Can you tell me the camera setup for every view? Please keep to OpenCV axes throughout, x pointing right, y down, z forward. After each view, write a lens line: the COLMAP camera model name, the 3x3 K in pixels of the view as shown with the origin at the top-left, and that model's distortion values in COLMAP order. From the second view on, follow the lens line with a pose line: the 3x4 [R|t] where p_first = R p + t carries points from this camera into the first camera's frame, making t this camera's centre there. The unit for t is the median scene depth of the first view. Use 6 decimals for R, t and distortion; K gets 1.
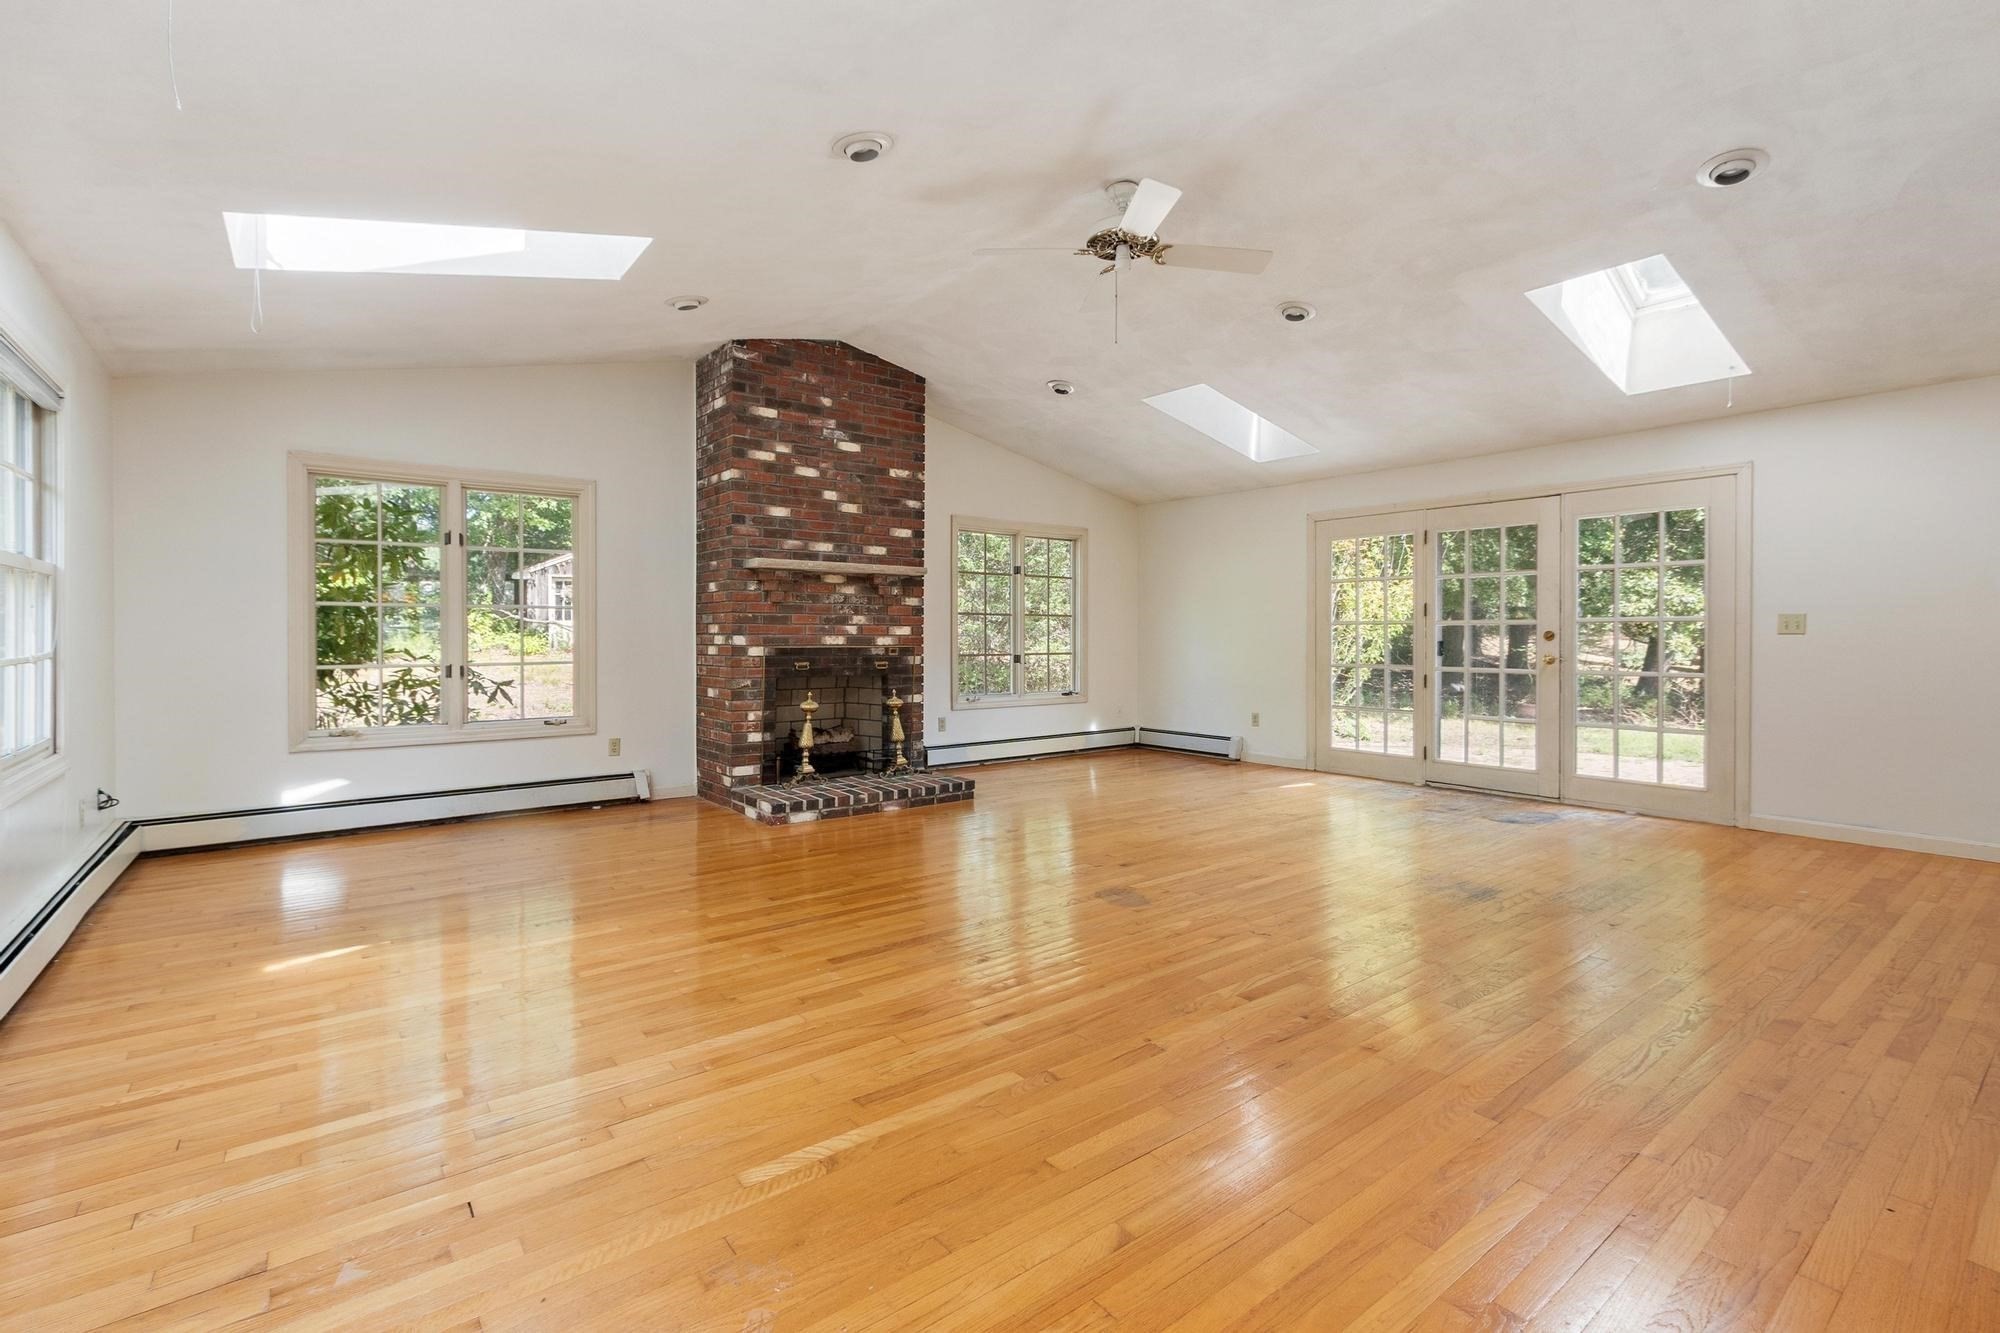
lens RADIAL K [[875.4, 0, 989.8], [0, 875.4, 638.3], [0, 0, 1]] dist [-0.000095, 0.000093]
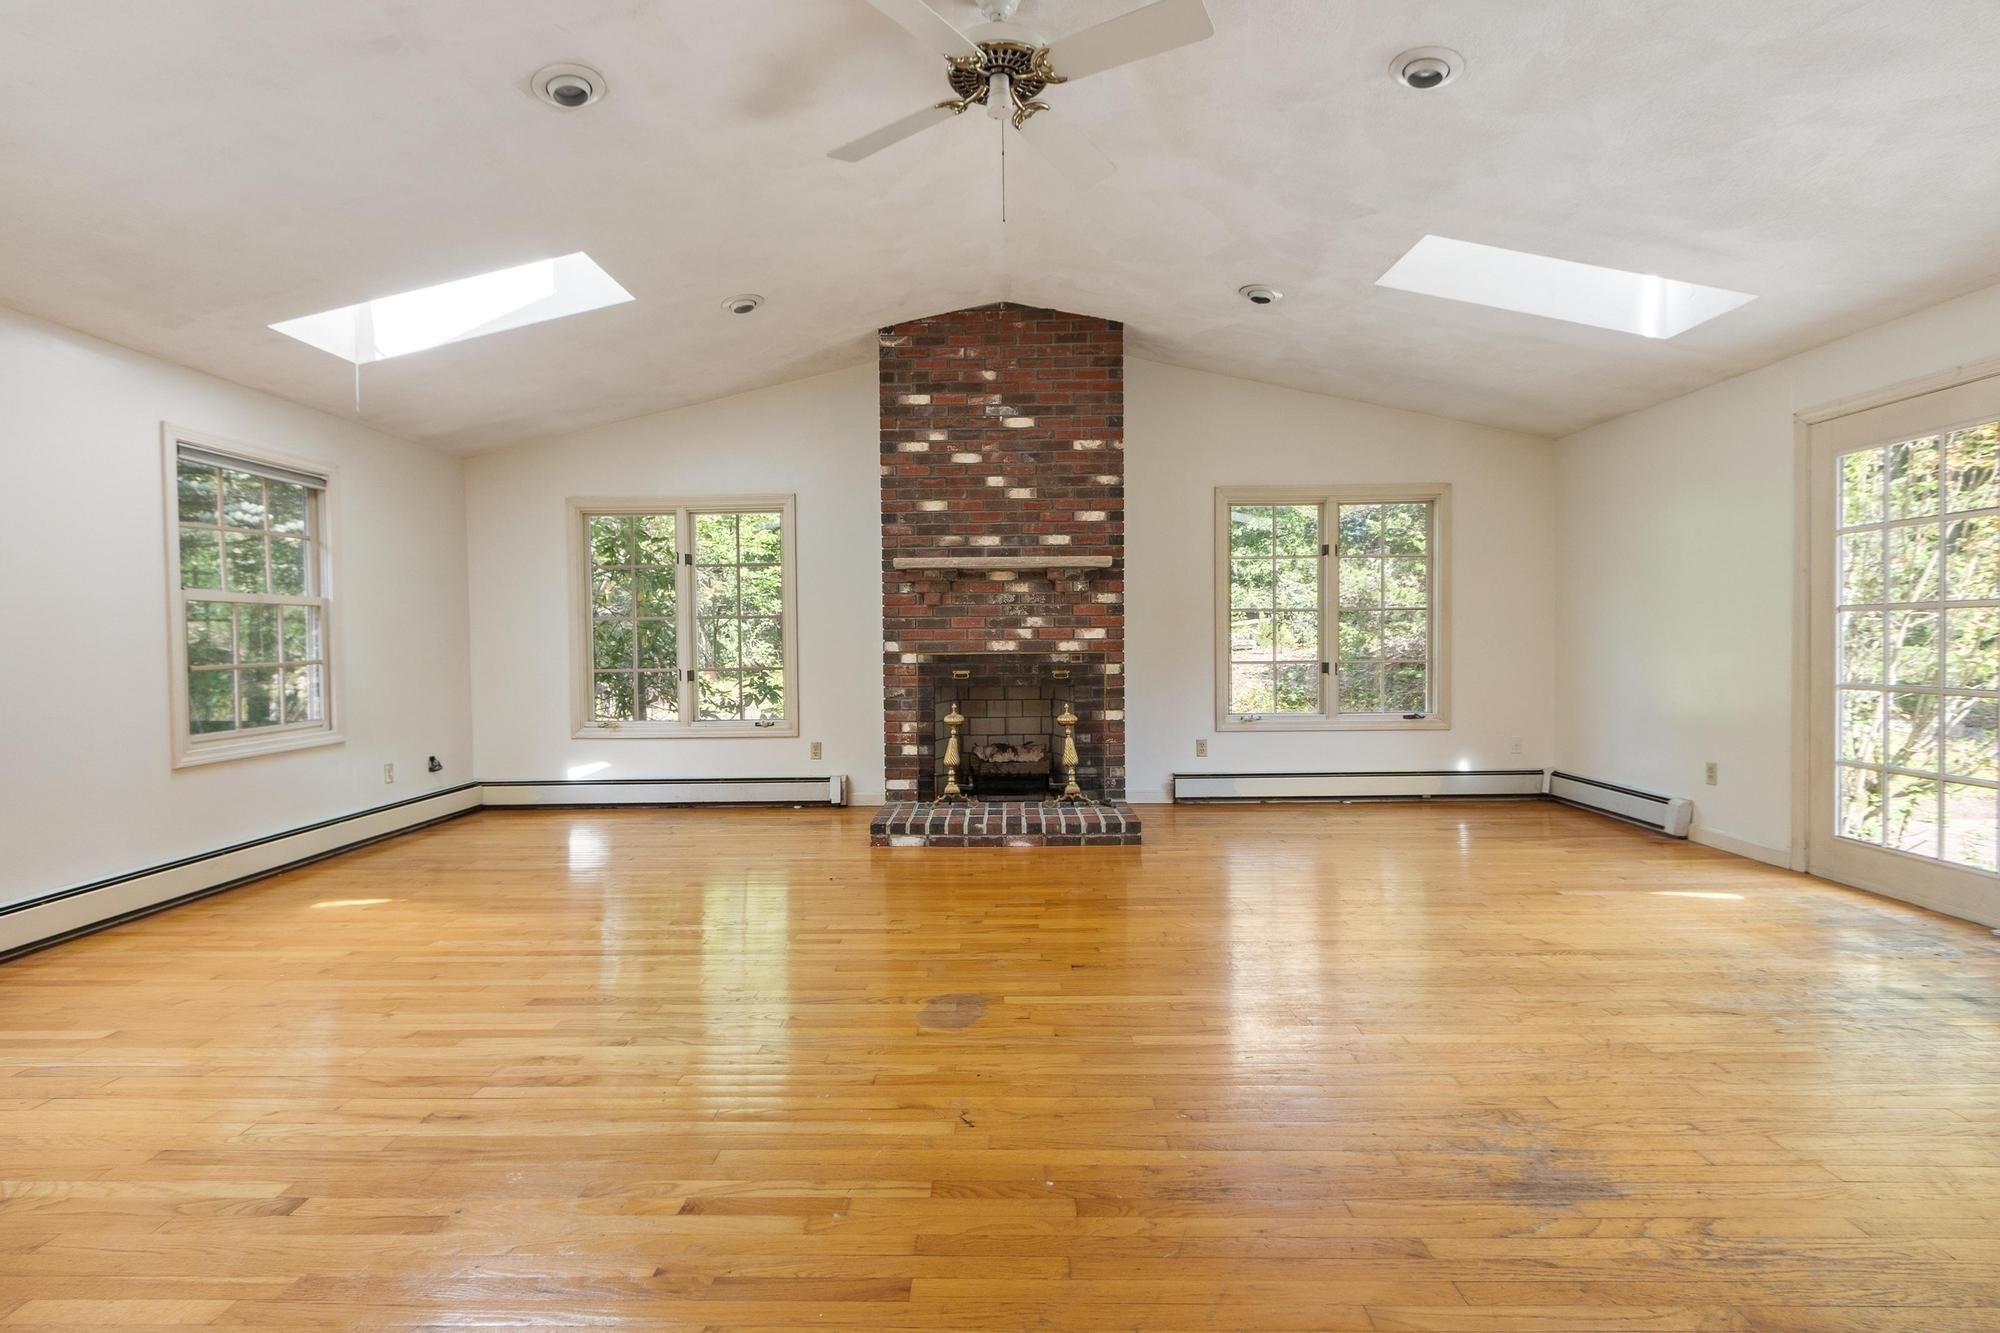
lens RADIAL K [[915.1, 0, 983.9], [0, 915.1, 660.8], [0, 0, 1]] dist [-0.001357, -0.000511]
pose [[0.788895, 0.004715, -0.614510, 0.375514], [0.009167, 0.999769, 0.019440, -0.000698], [0.614460, -0.020969, 0.788669, 0.262502]]
